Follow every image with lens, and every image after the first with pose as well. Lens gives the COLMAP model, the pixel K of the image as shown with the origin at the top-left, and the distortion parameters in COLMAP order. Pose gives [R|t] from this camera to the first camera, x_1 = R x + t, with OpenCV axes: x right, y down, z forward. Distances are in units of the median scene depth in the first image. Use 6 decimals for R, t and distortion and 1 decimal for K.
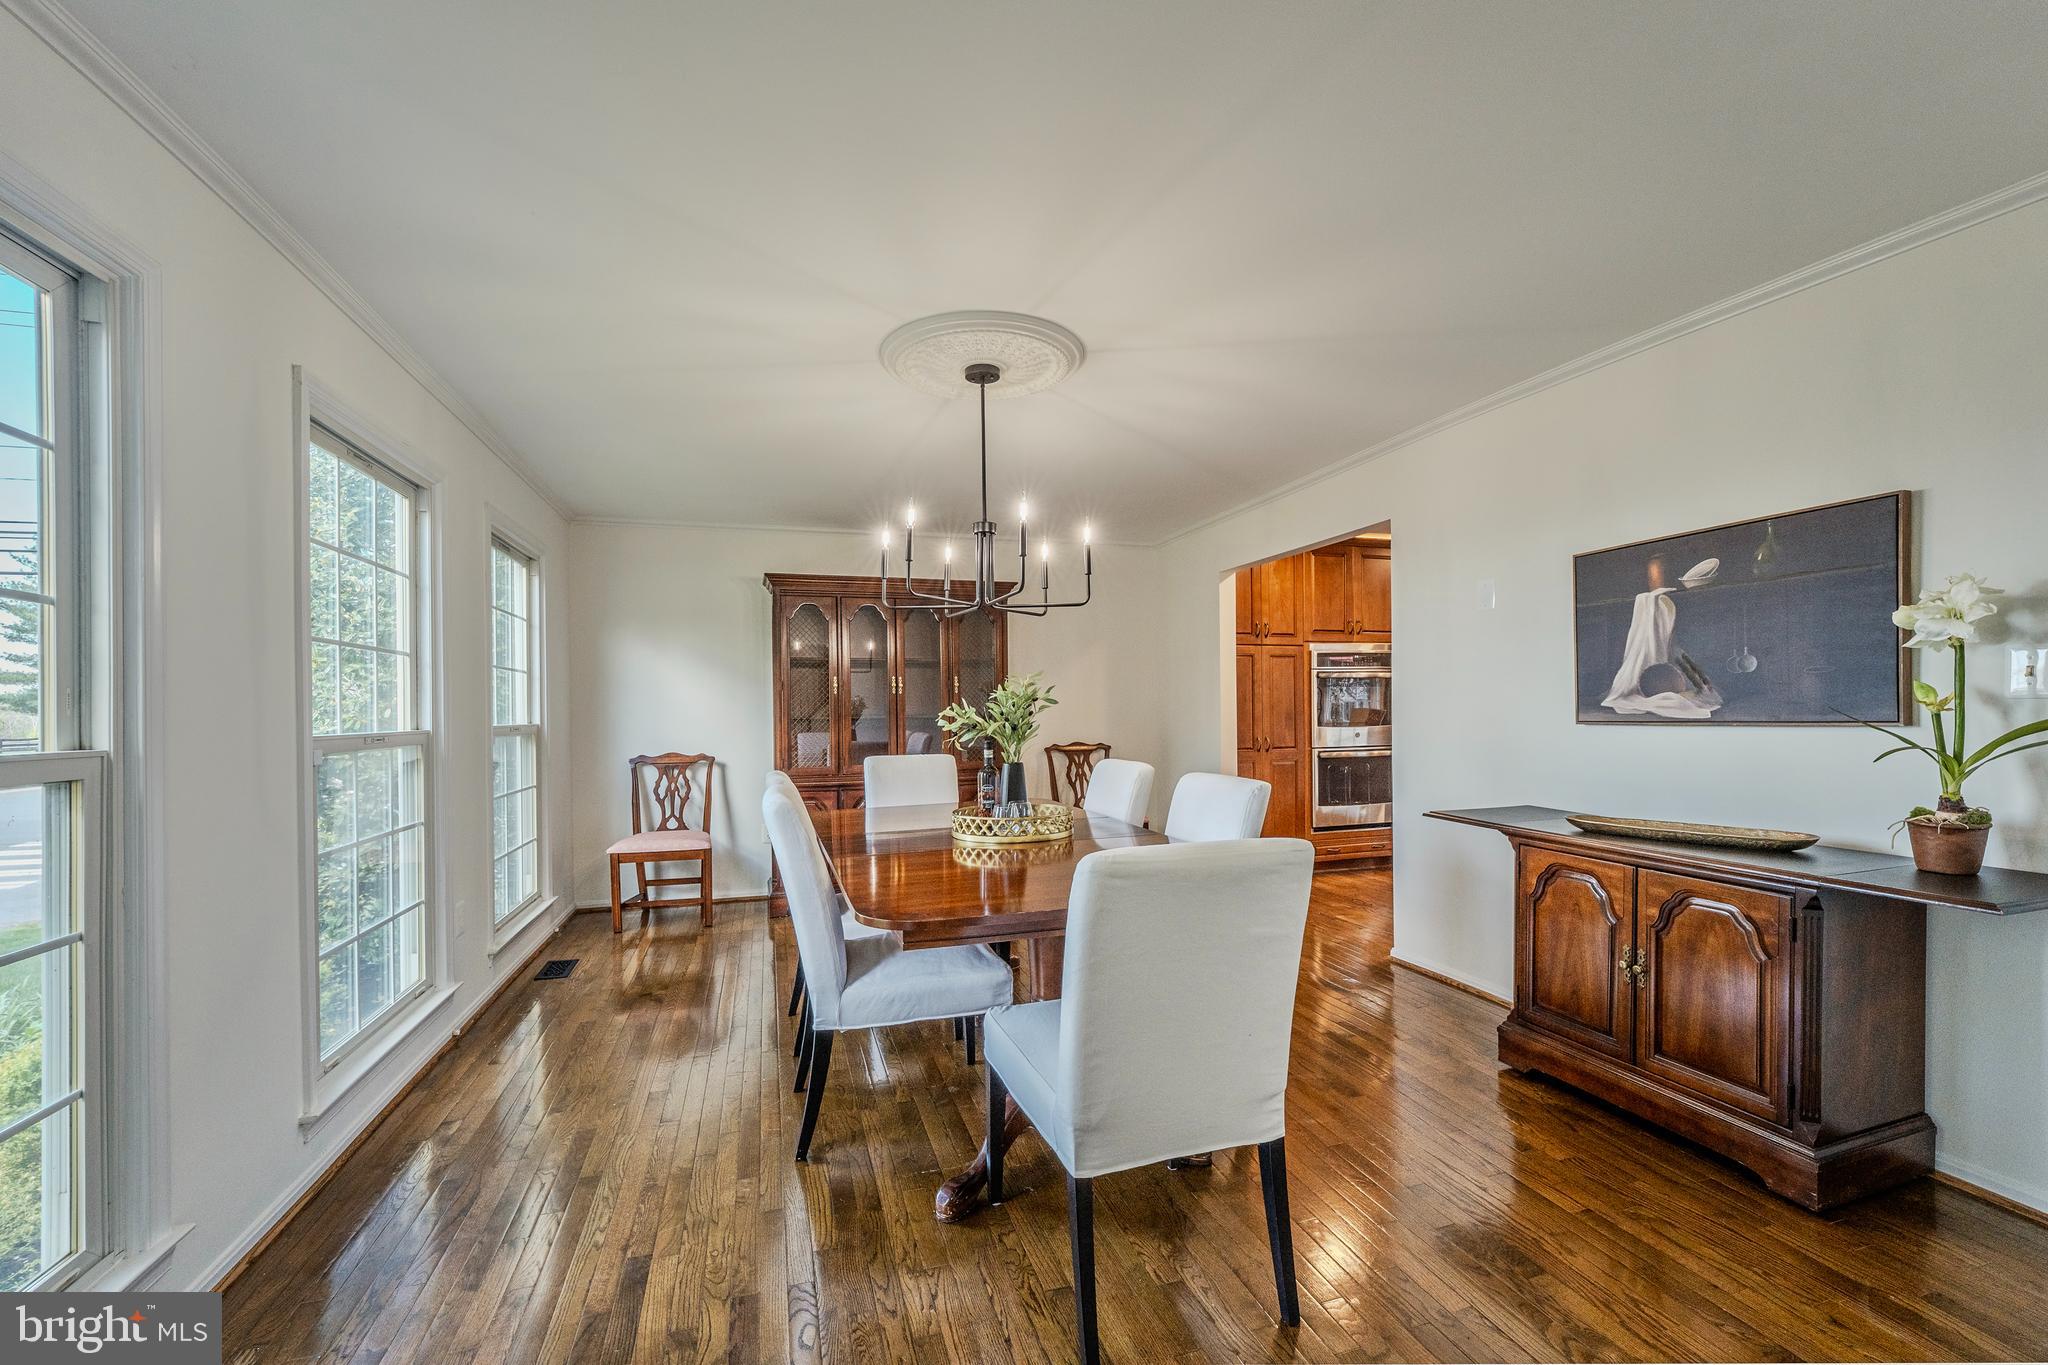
lens RADIAL K [[839.3, 0, 1028.0], [0, 839.3, 698.5], [0, 0, 1]] dist [-0.000713, -0.000130]
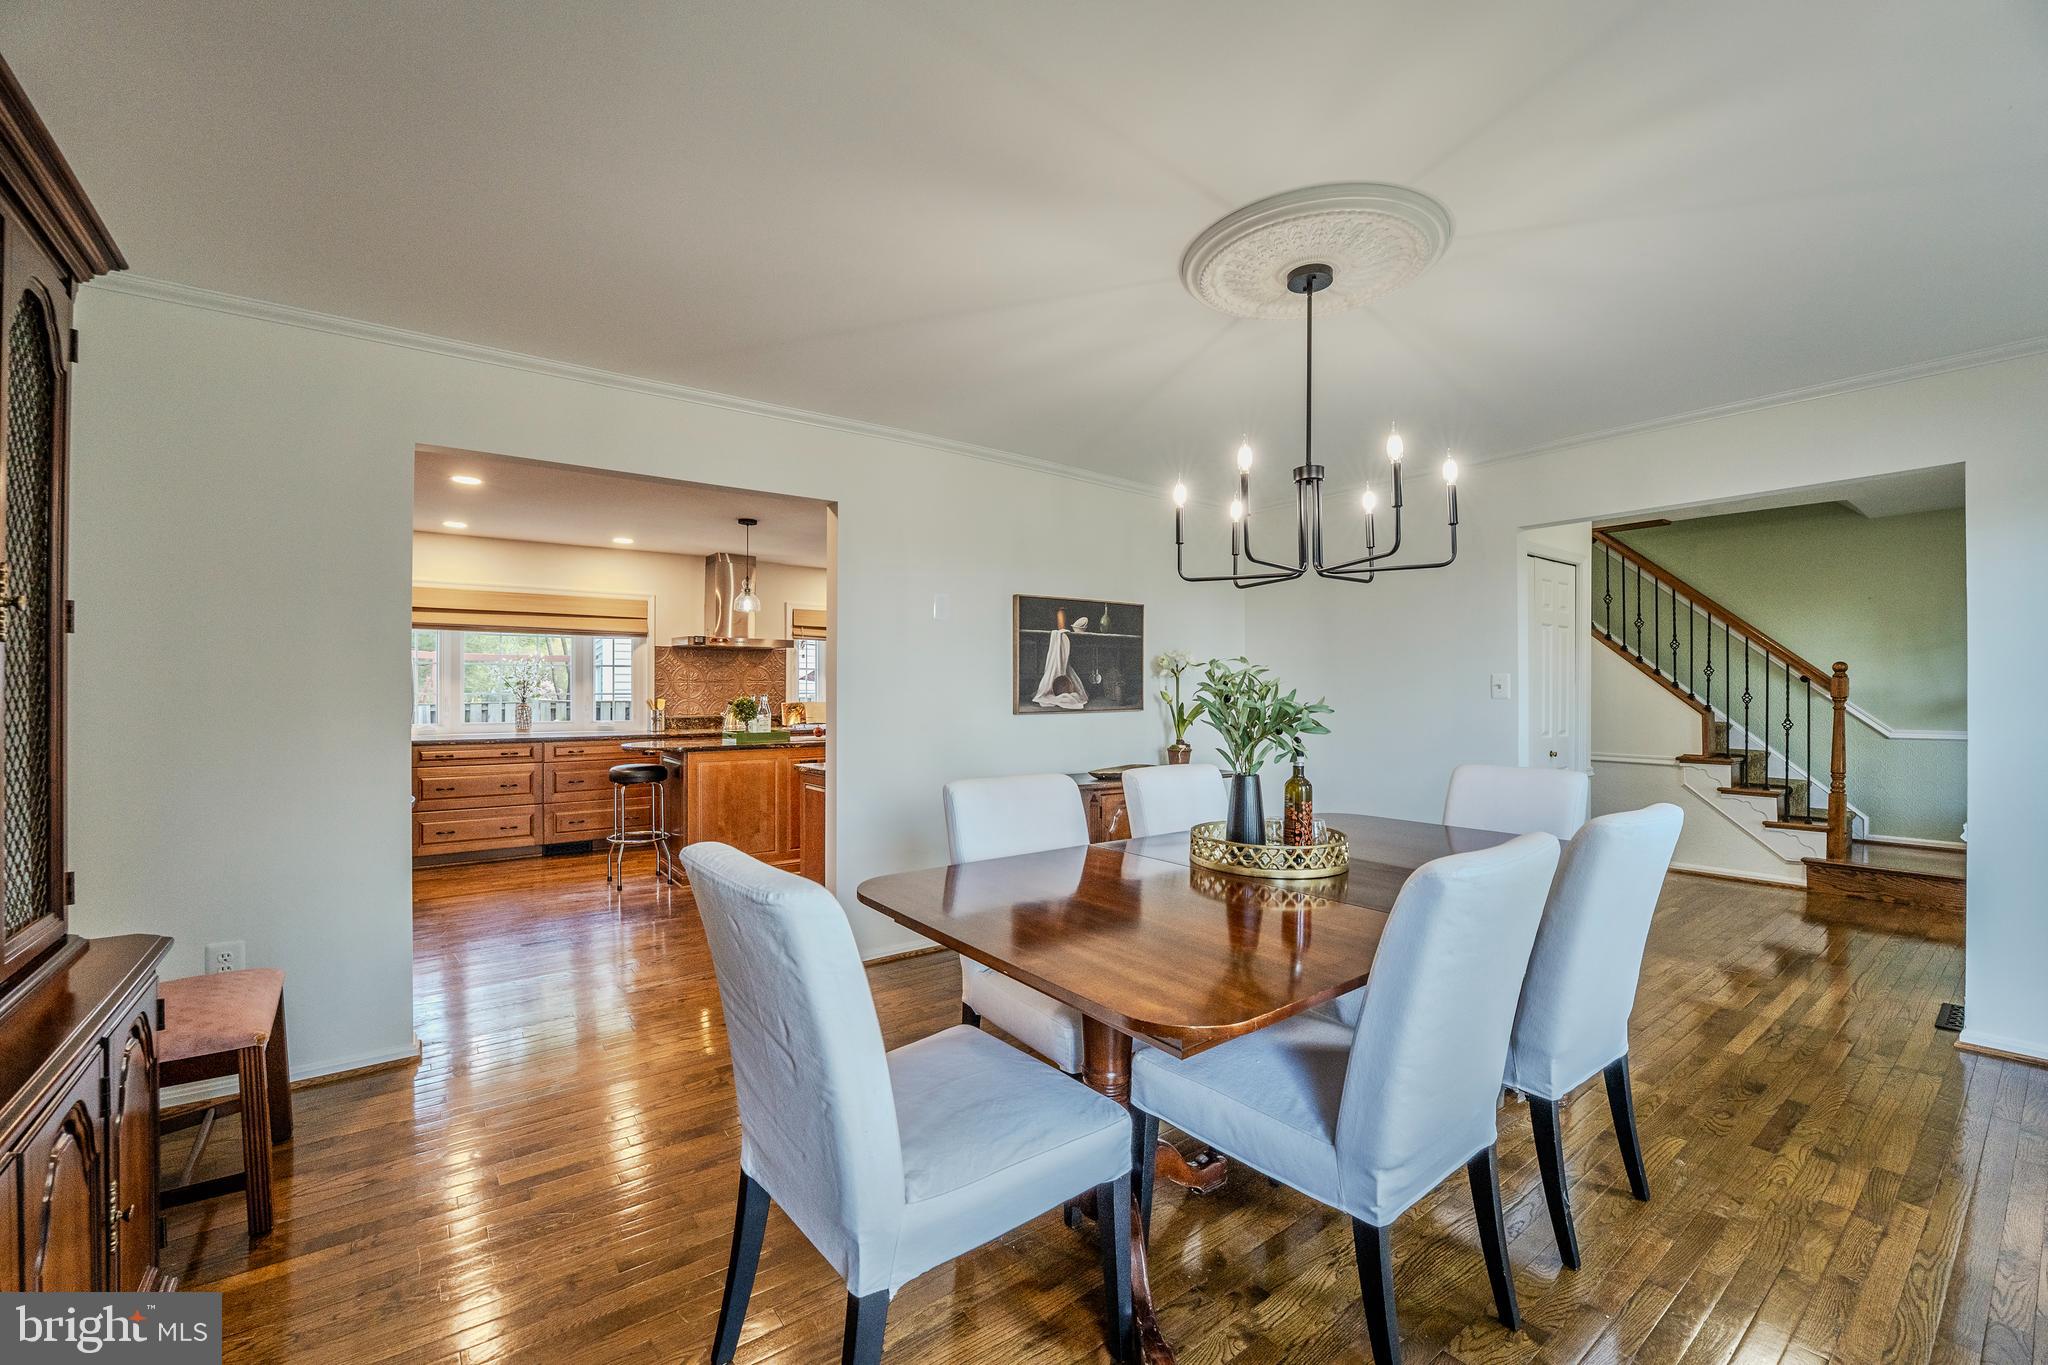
lens RADIAL K [[839.3, 0, 1029.6], [0, 839.3, 690.3], [0, 0, 1]] dist [-0.000713, -0.000130]
pose [[-0.330266, 0.007127, 0.943861, -0.752867], [-0.007757, 0.999917, -0.010265, 0.004011], [-0.943856, -0.010712, -0.330183, 1.586078]]
